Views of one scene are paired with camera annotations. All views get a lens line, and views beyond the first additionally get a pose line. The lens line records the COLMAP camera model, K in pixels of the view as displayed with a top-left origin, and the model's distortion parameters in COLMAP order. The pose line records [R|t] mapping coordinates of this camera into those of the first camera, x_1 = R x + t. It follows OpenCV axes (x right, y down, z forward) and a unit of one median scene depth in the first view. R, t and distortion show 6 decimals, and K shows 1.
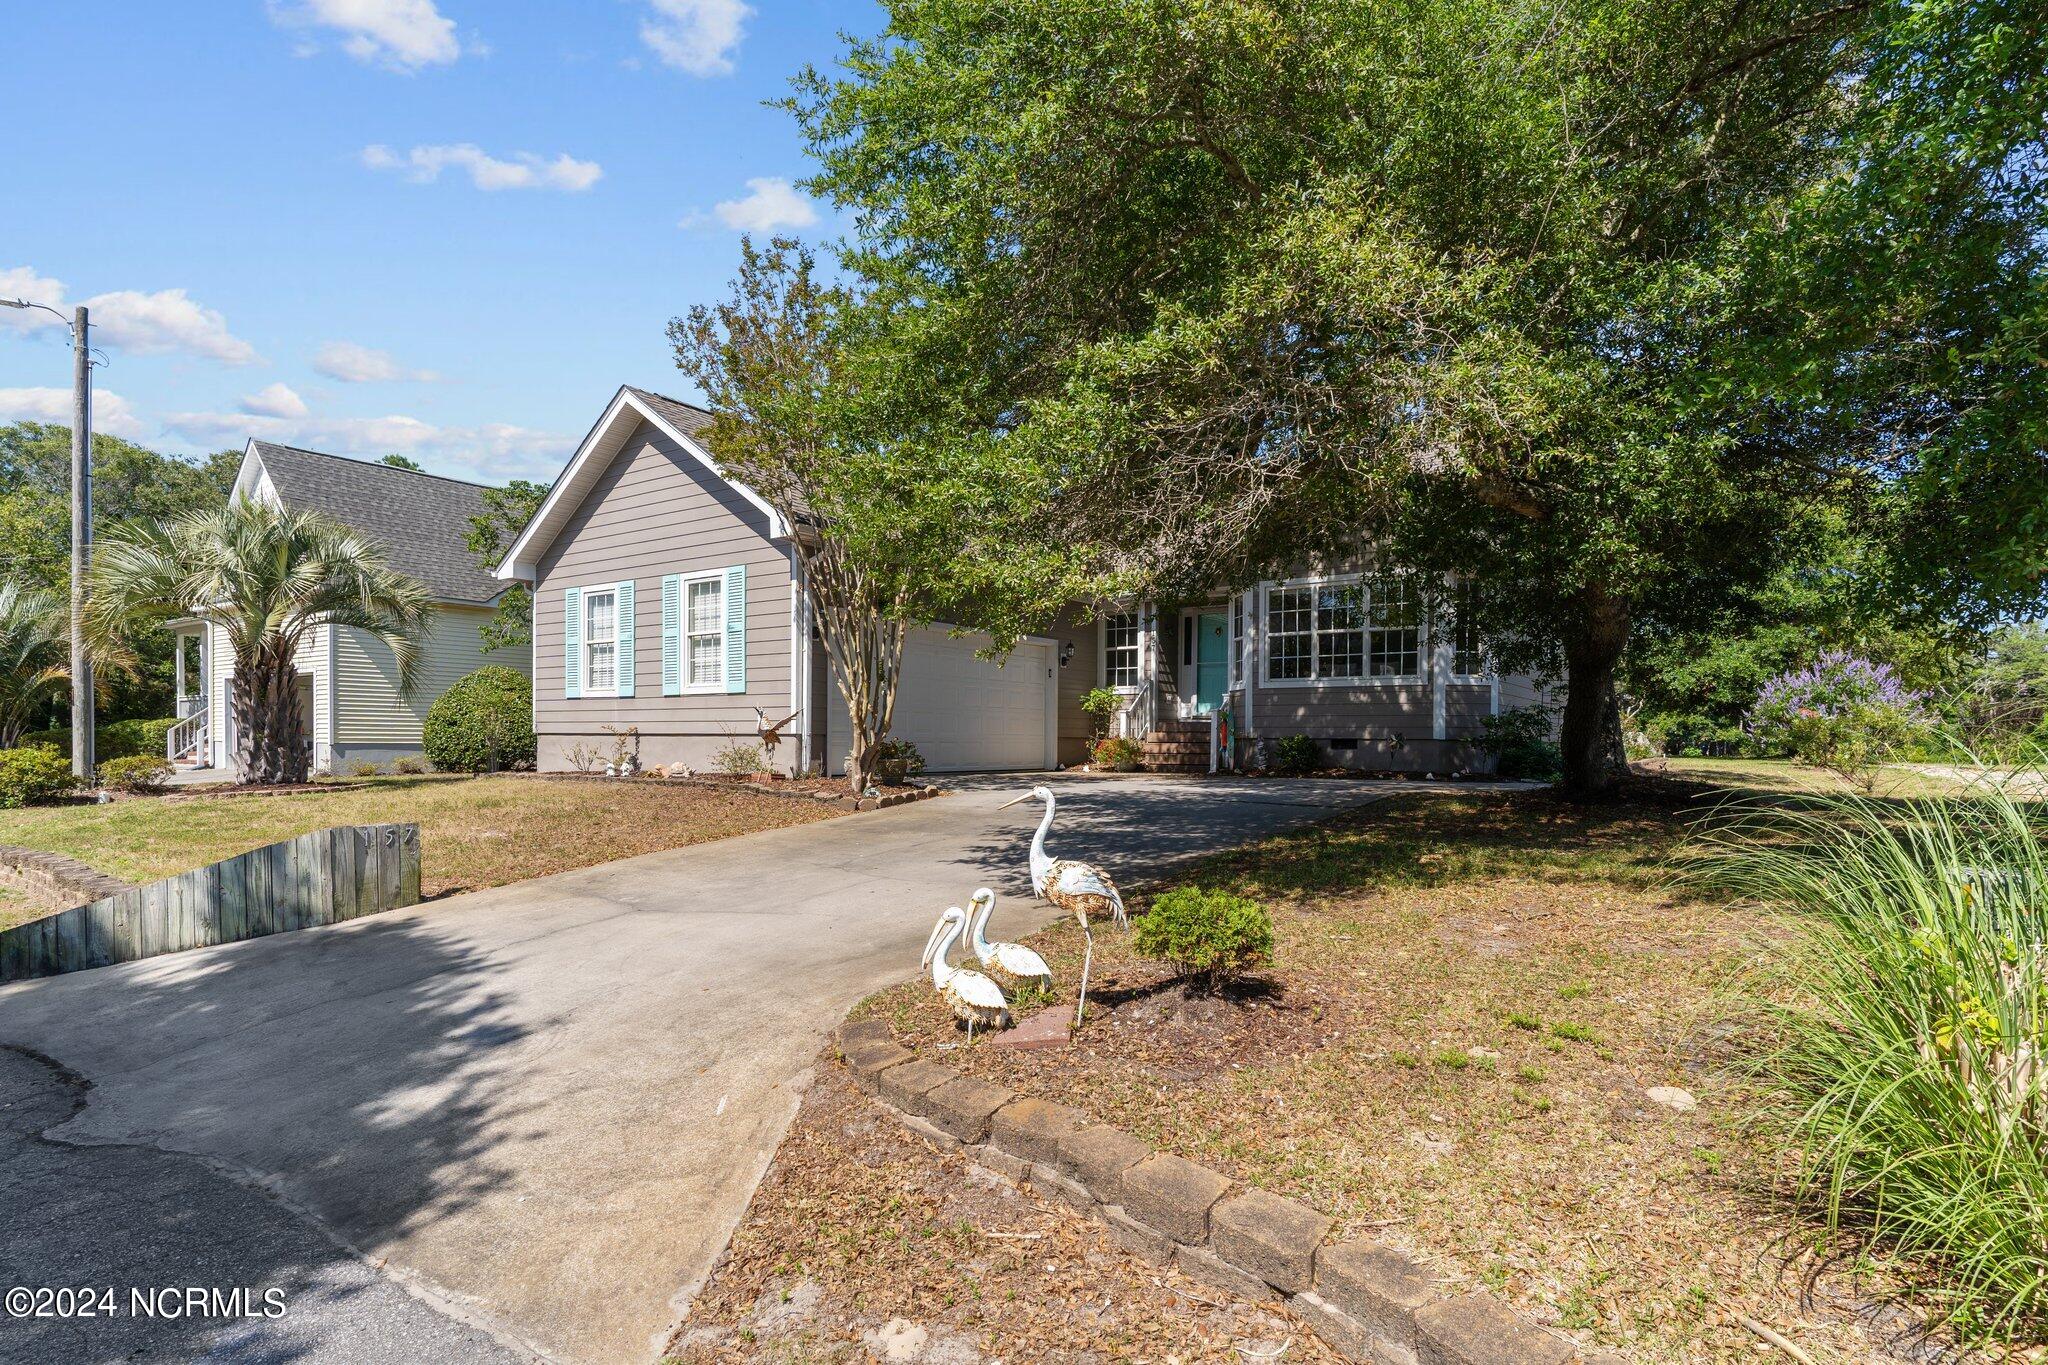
lens RADIAL K [[1047.5, 0, 998.3], [0, 1047.5, 746.2], [0, 0, 1]] dist [0.015308, 0.000068]
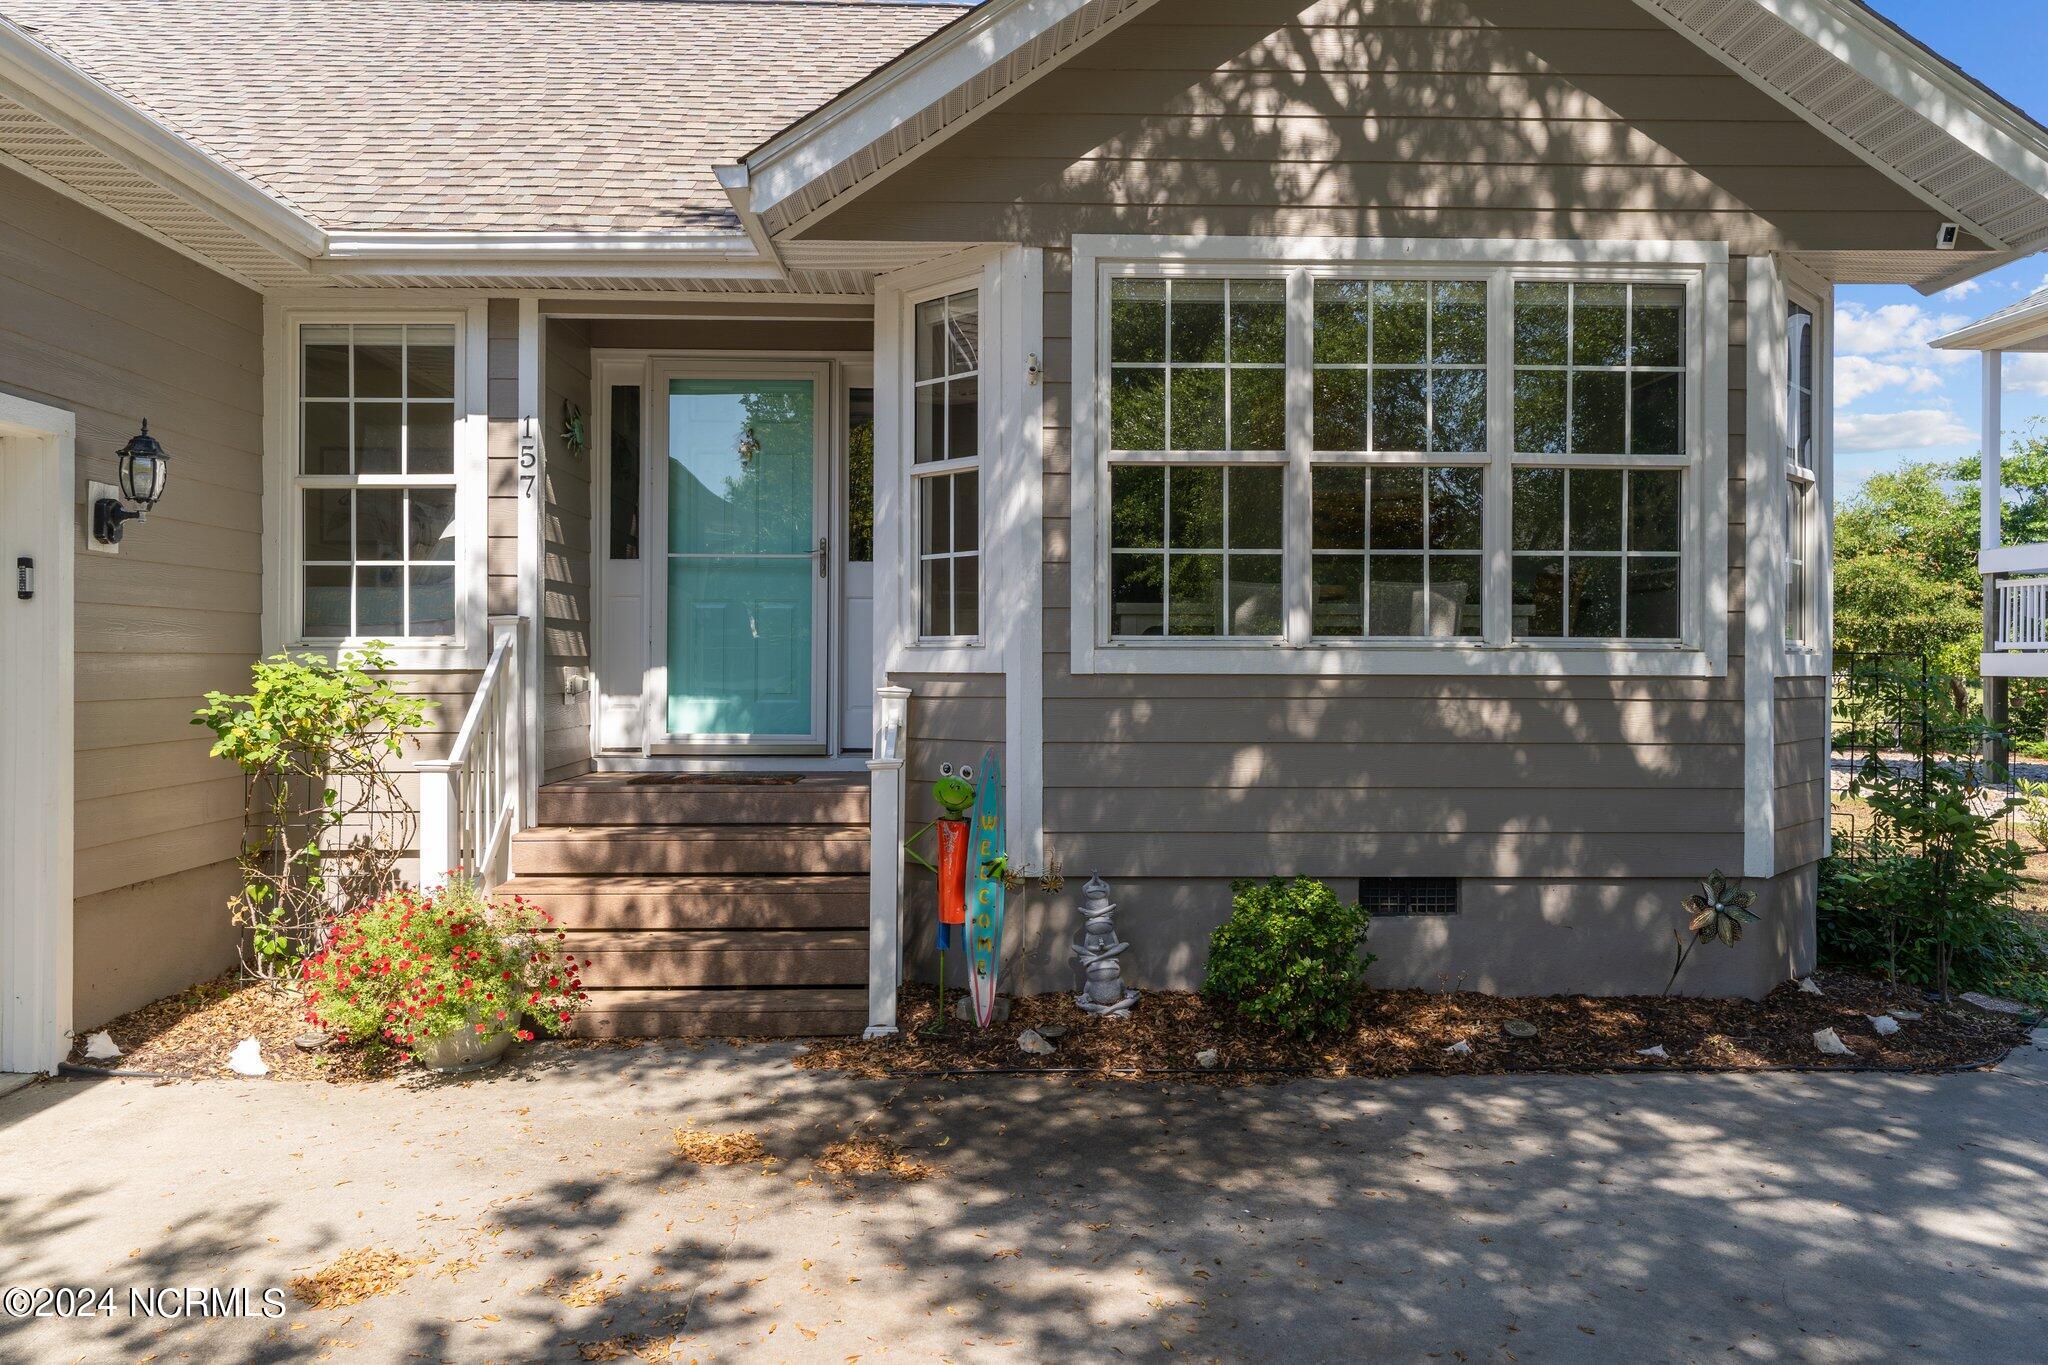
lens RADIAL K [[1446.7, 0, 1021.6], [0, 1446.7, 669.6], [0, 0, 1]] dist [0.005370, -0.001224]
pose [[0.789128, -0.010816, 0.614134, 0.033779], [0.009034, 0.999941, 0.006002, -0.059311], [-0.614163, 0.000811, 0.789179, 0.760472]]
